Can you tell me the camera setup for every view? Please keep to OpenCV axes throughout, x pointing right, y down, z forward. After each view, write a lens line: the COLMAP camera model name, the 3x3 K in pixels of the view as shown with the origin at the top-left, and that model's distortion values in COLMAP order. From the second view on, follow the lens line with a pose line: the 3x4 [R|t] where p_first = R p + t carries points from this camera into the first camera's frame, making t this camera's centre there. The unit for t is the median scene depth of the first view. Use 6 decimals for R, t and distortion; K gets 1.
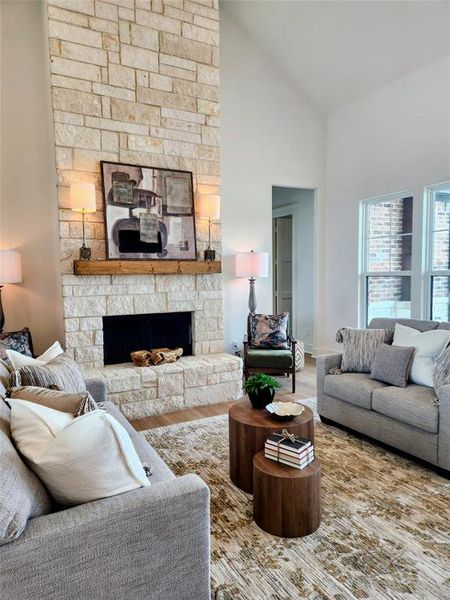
lens RADIAL K [[413.0, 0, 227.6], [0, 413.0, 305.8], [0, 0, 1]] dist [0.067281, -0.051057]
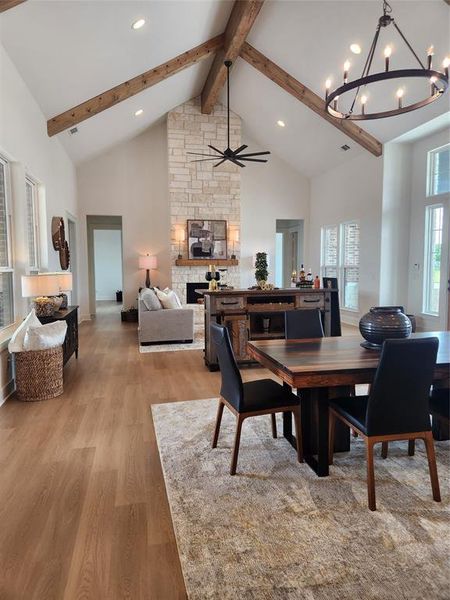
lens RADIAL K [[397.8, 0, 221.6], [0, 397.8, 293.0], [0, 0, 1]] dist [0.095516, -0.086438]
pose [[0.960236, 0.028440, -0.277739, 0.532496], [-0.029461, 0.999566, 0.000496, 0.075864], [0.277632, 0.007706, 0.960657, -1.150063]]
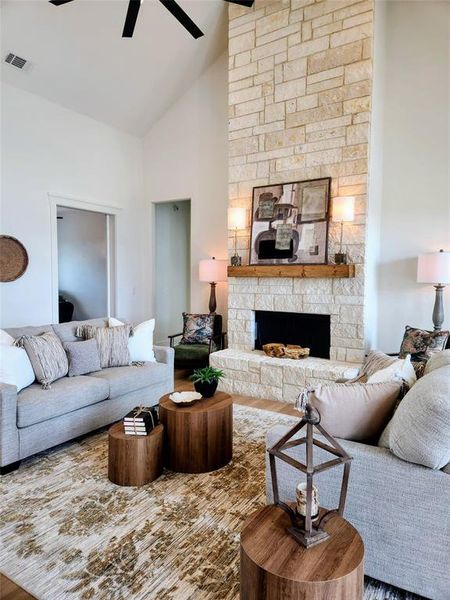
lens RADIAL K [[399.1, 0, 223.2], [0, 399.1, 295.7], [0, 0, 1]] dist [0.096377, -0.086335]
pose [[0.491475, 0.059458, -0.868860, 0.695329], [-0.081406, 0.996435, 0.022141, -0.037130], [0.867079, 0.059848, 0.494563, 0.321914]]
